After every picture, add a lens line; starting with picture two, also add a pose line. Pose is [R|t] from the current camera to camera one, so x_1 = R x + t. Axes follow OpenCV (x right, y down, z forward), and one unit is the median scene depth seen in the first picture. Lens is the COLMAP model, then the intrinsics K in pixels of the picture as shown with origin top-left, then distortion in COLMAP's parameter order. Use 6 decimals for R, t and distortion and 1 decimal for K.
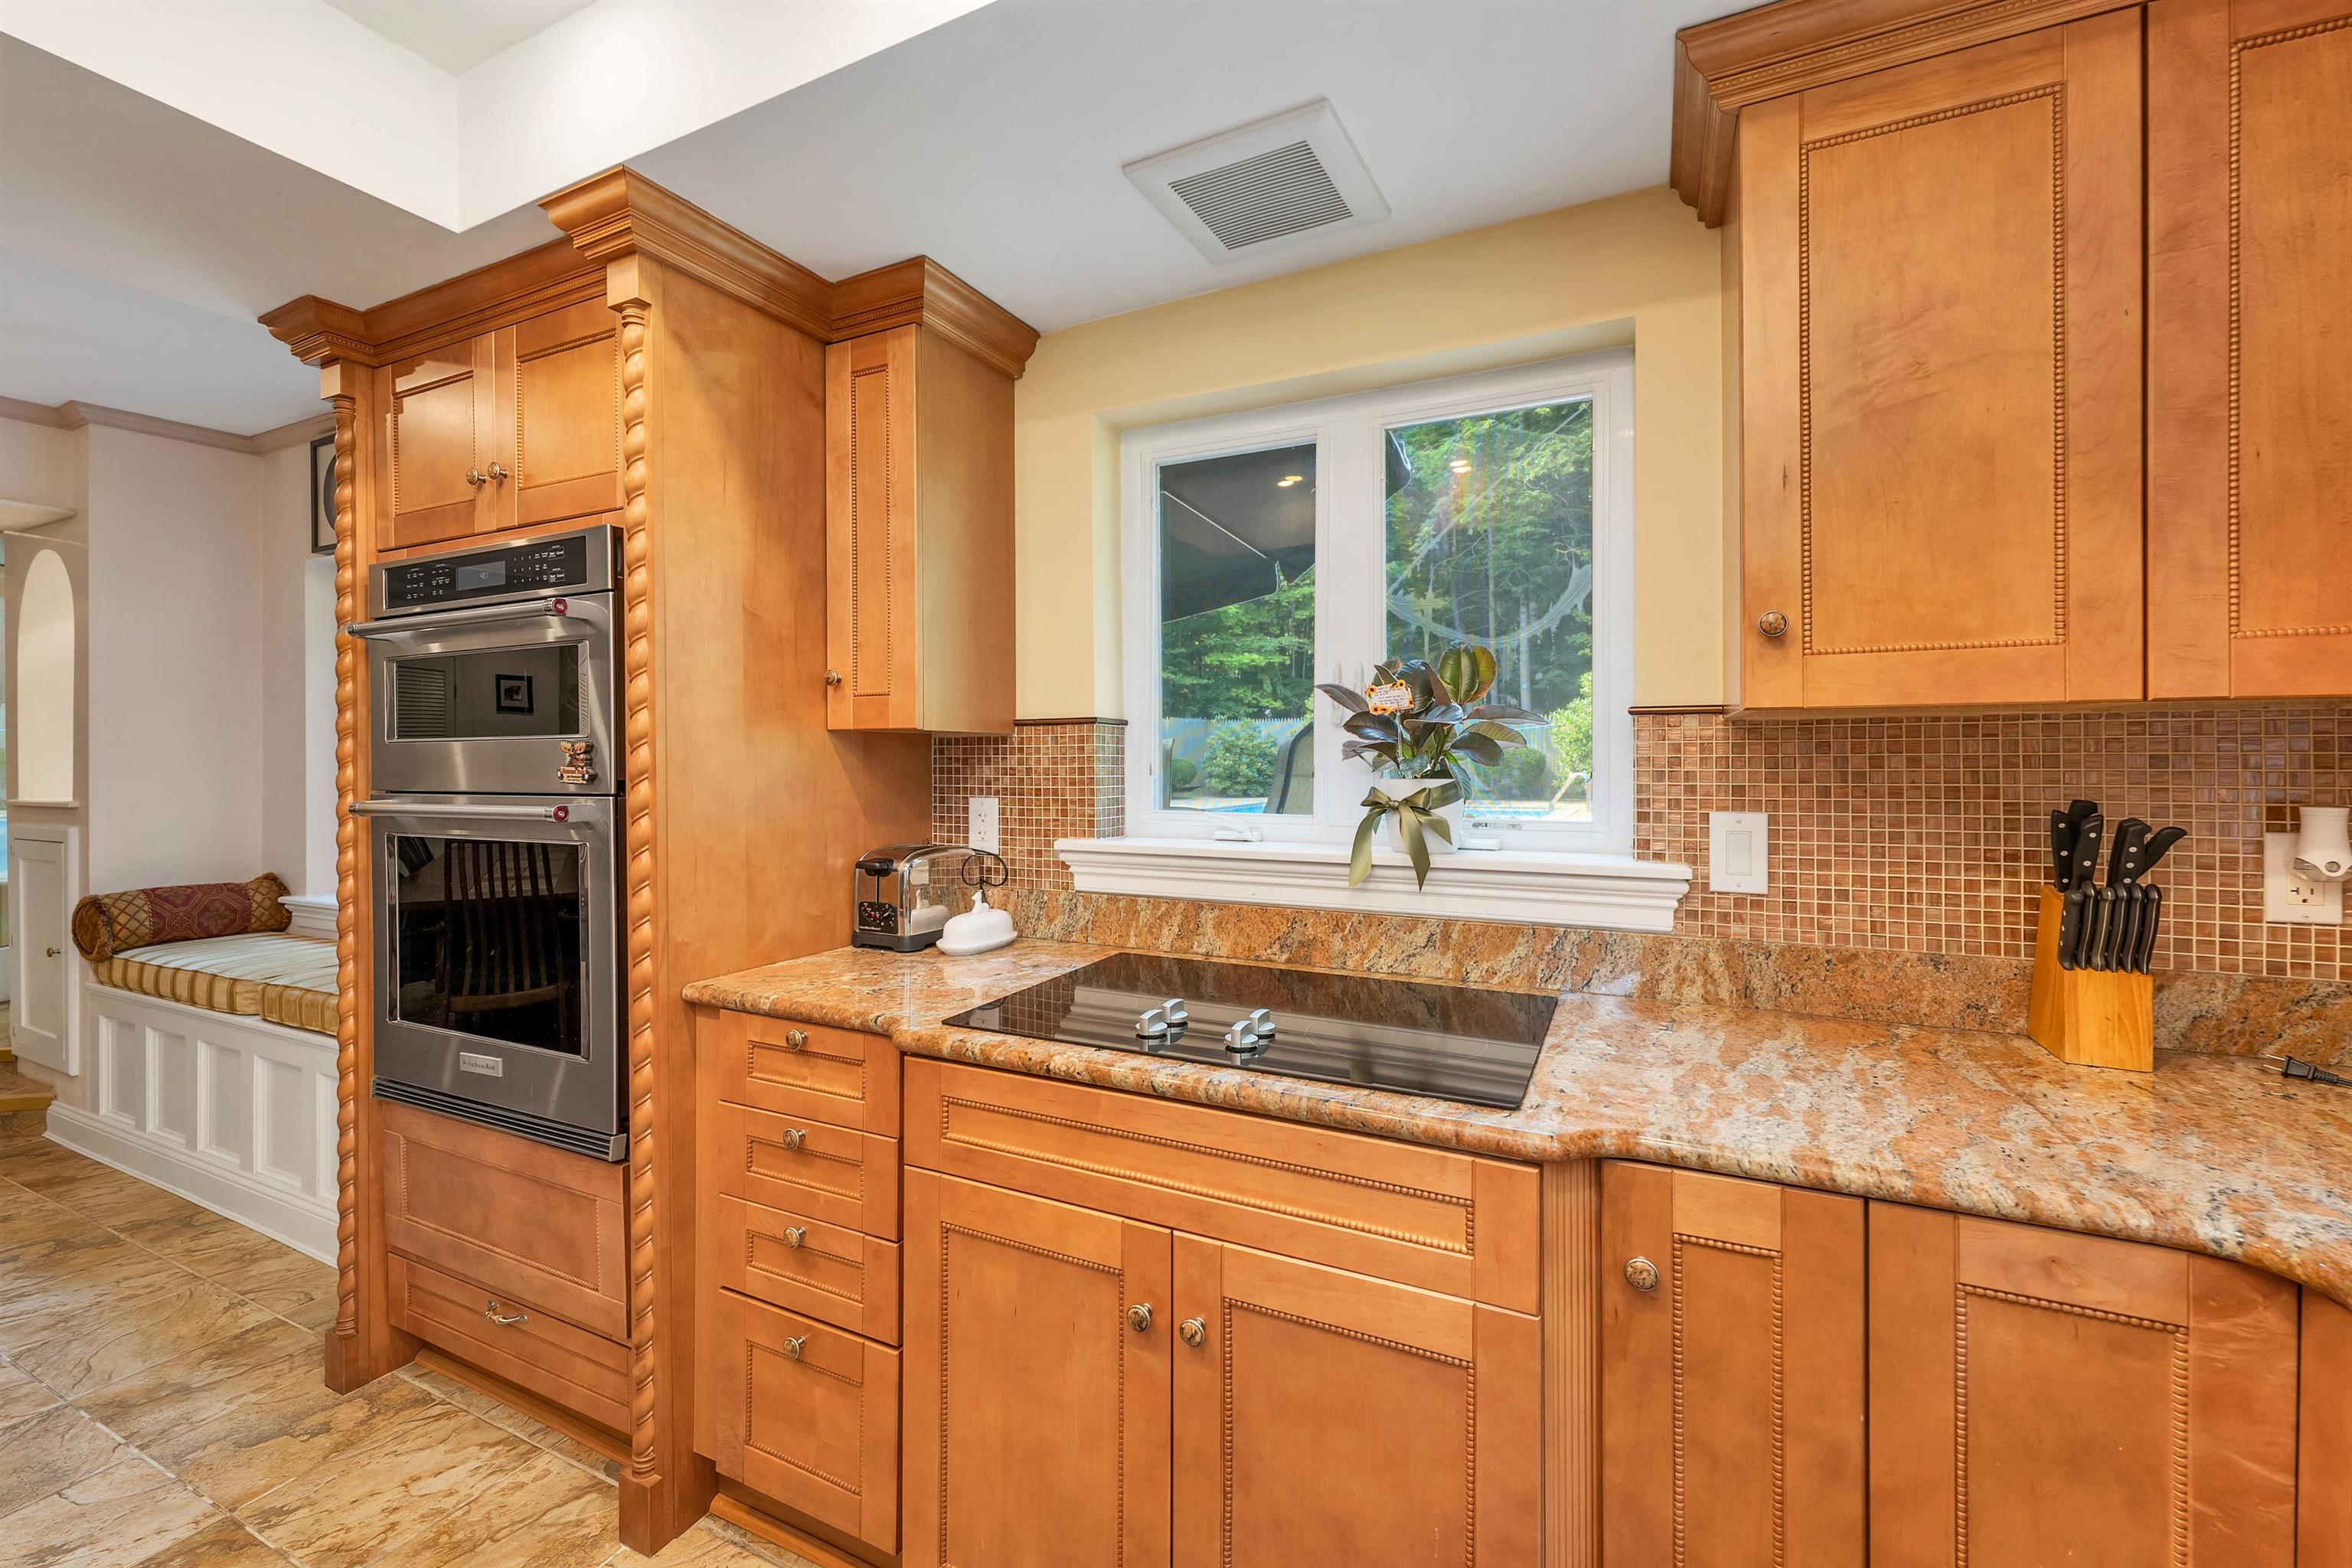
lens RADIAL K [[978.6, 0, 1171.1], [0, 978.6, 768.6], [0, 0, 1]] dist [0.000459, -0.000134]
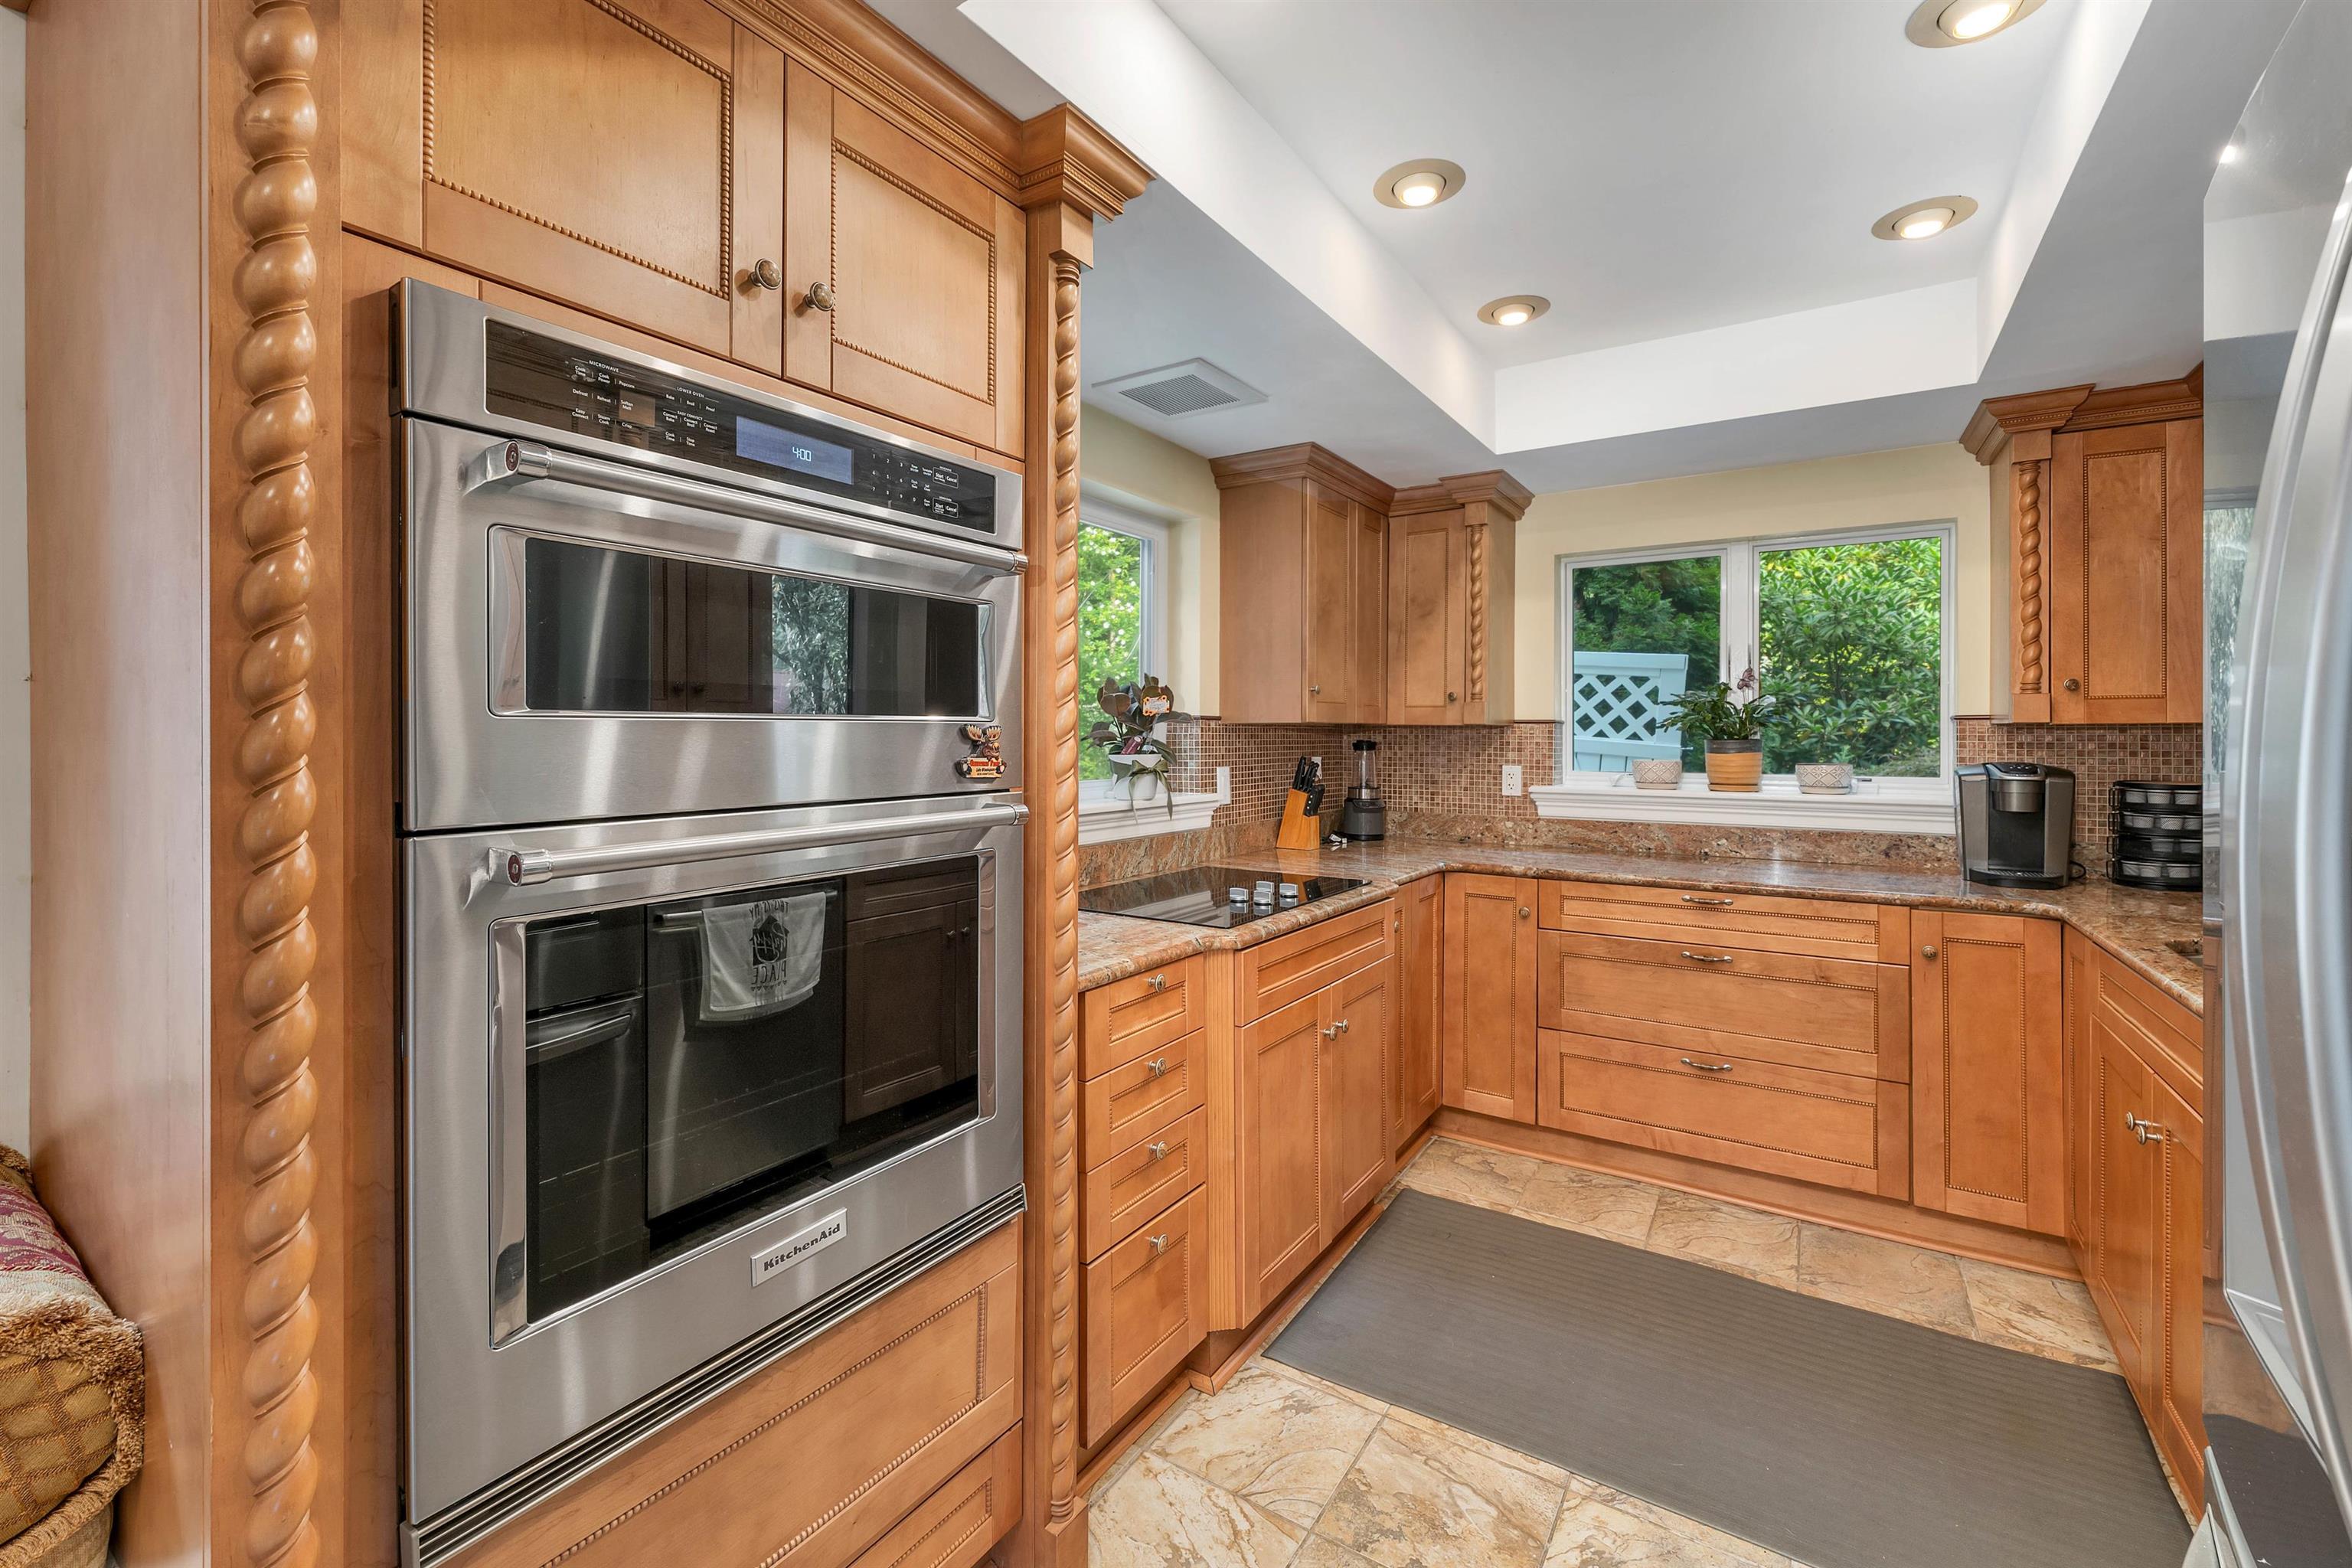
lens RADIAL K [[998.4, 0, 1182.8], [0, 998.4, 747.0], [0, 0, 1]] dist [-0.000604, 0.000309]
pose [[0.130019, -0.008935, 0.991471, -1.335213], [0.007558, 0.999939, 0.008020, -0.013751], [-0.991483, 0.006451, 0.130079, 0.691861]]
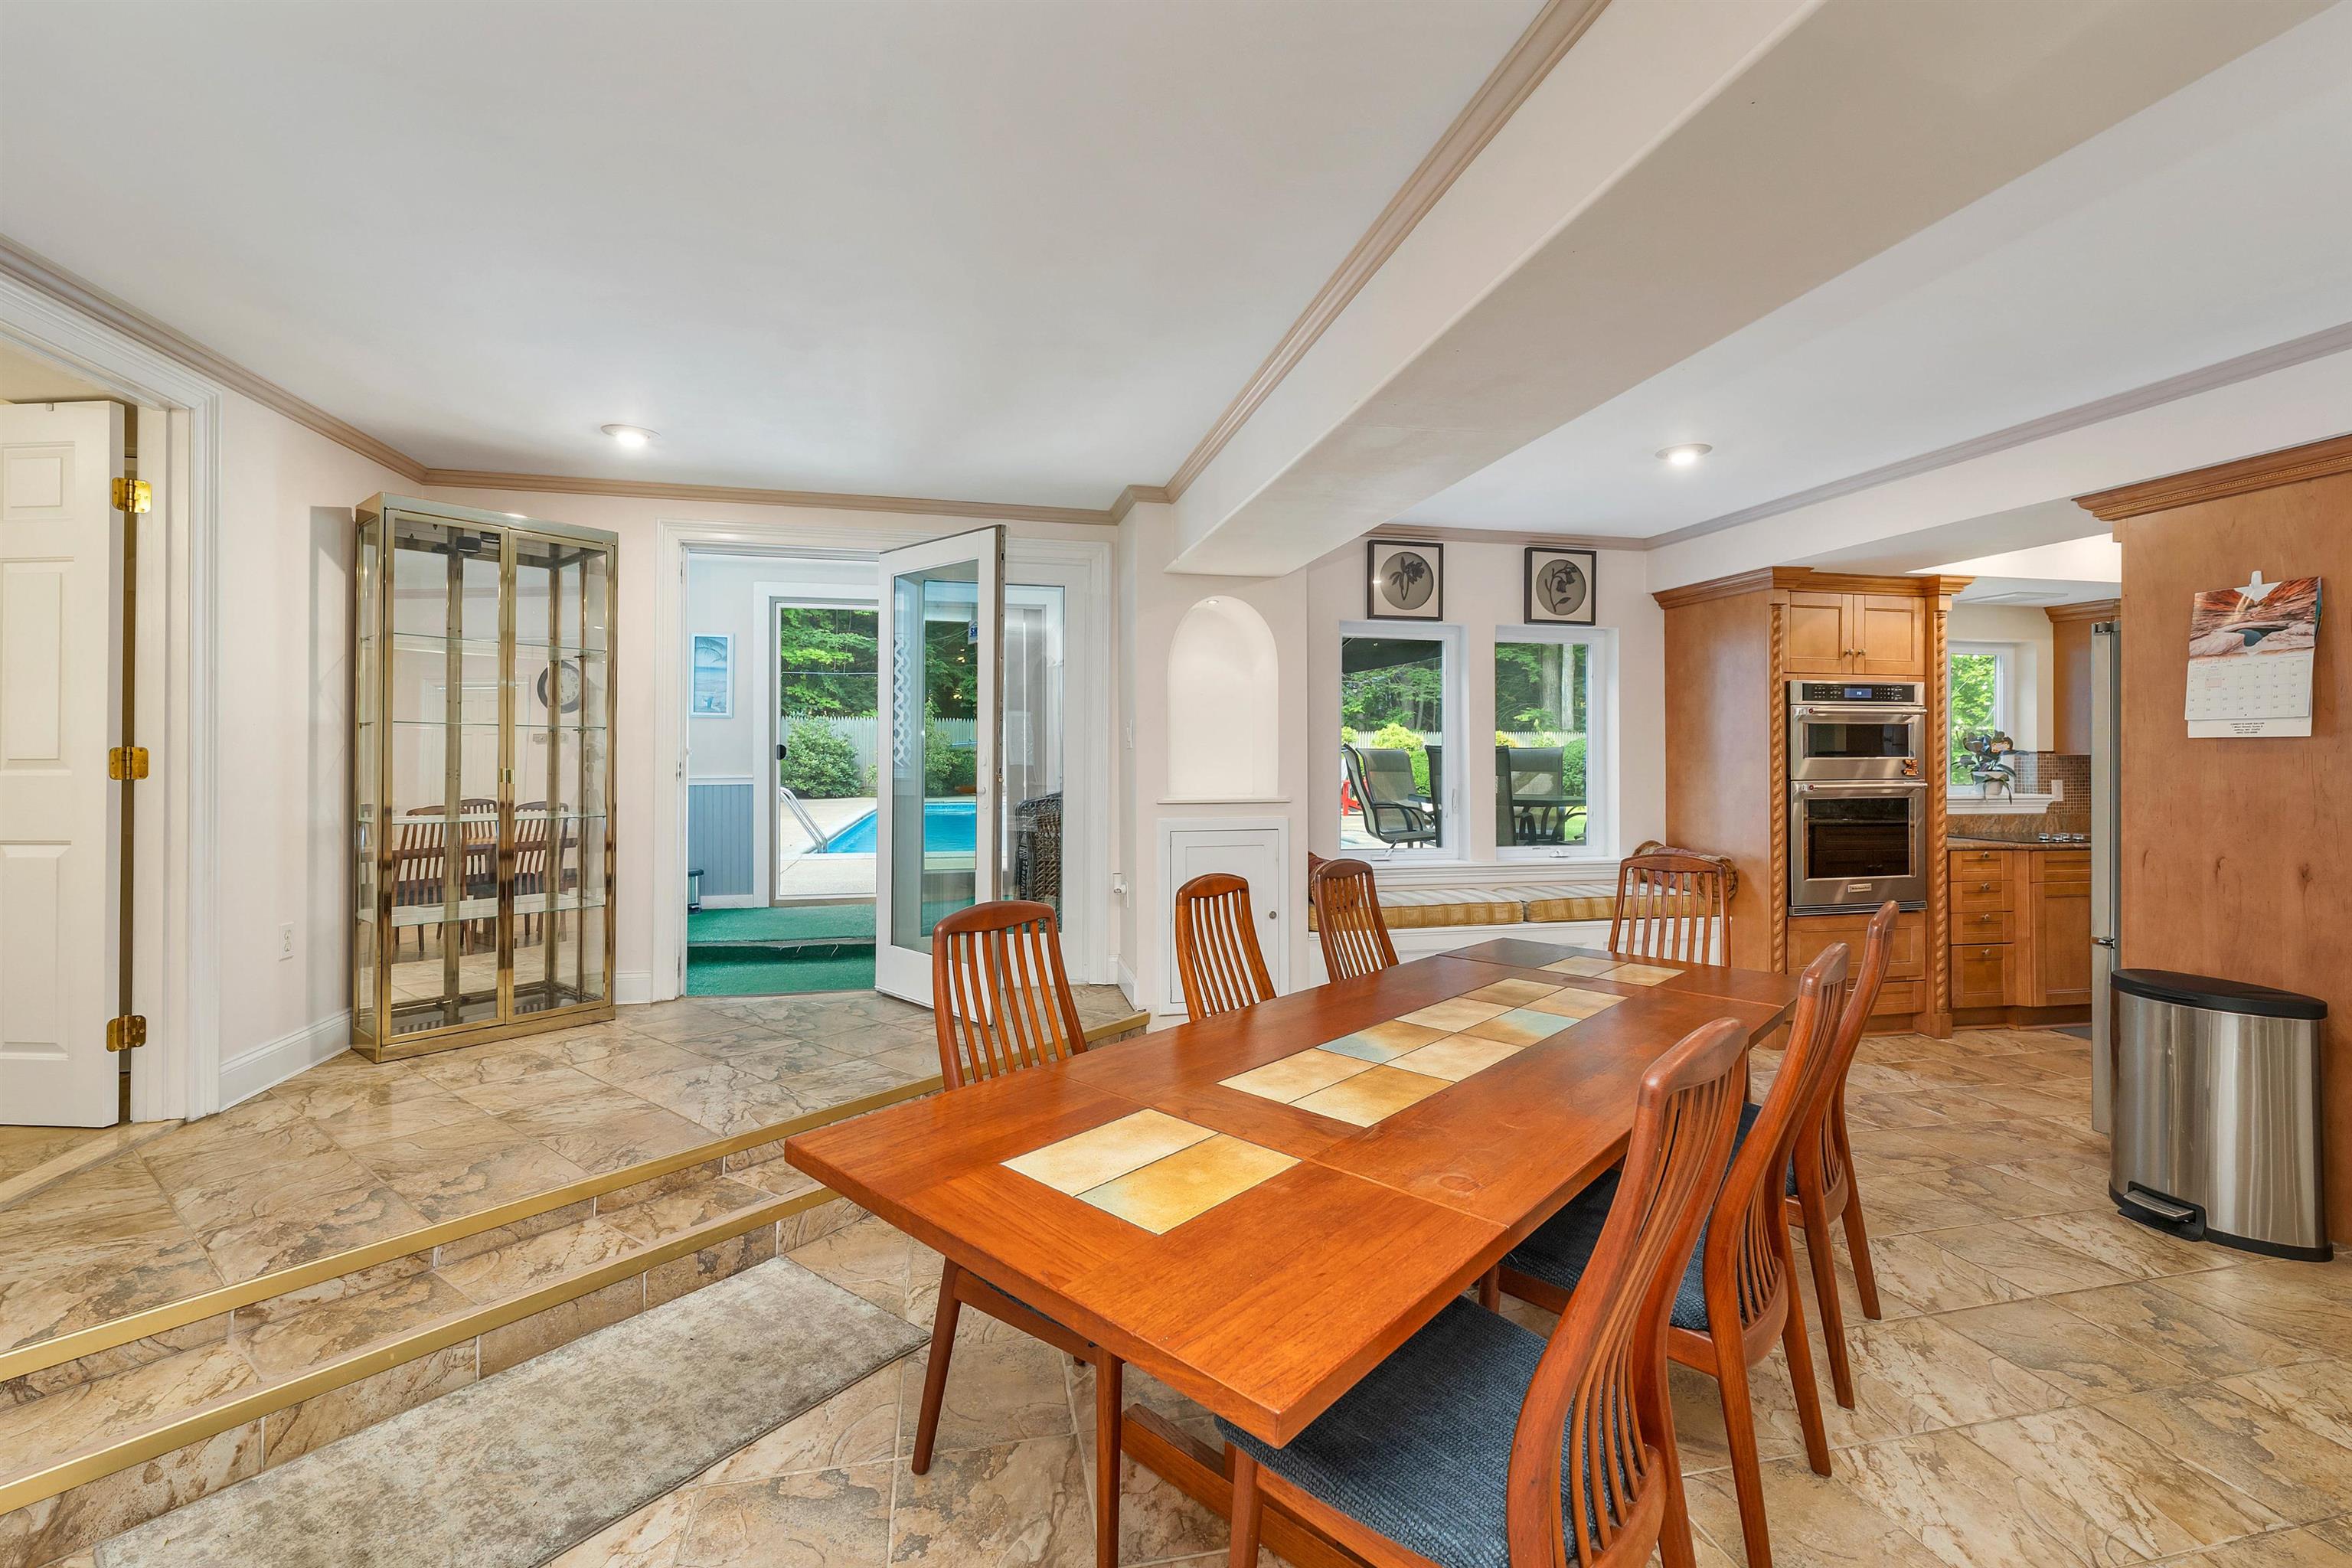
lens RADIAL K [[998.4, 0, 1182.8], [0, 998.4, 747.0], [0, 0, 1]] dist [-0.000604, 0.000309]
pose [[0.786050, 0.010626, 0.618072, -3.725955], [0.002152, 0.999799, -0.019926, -0.009870], [-0.618159, 0.016993, 0.785869, 0.062732]]
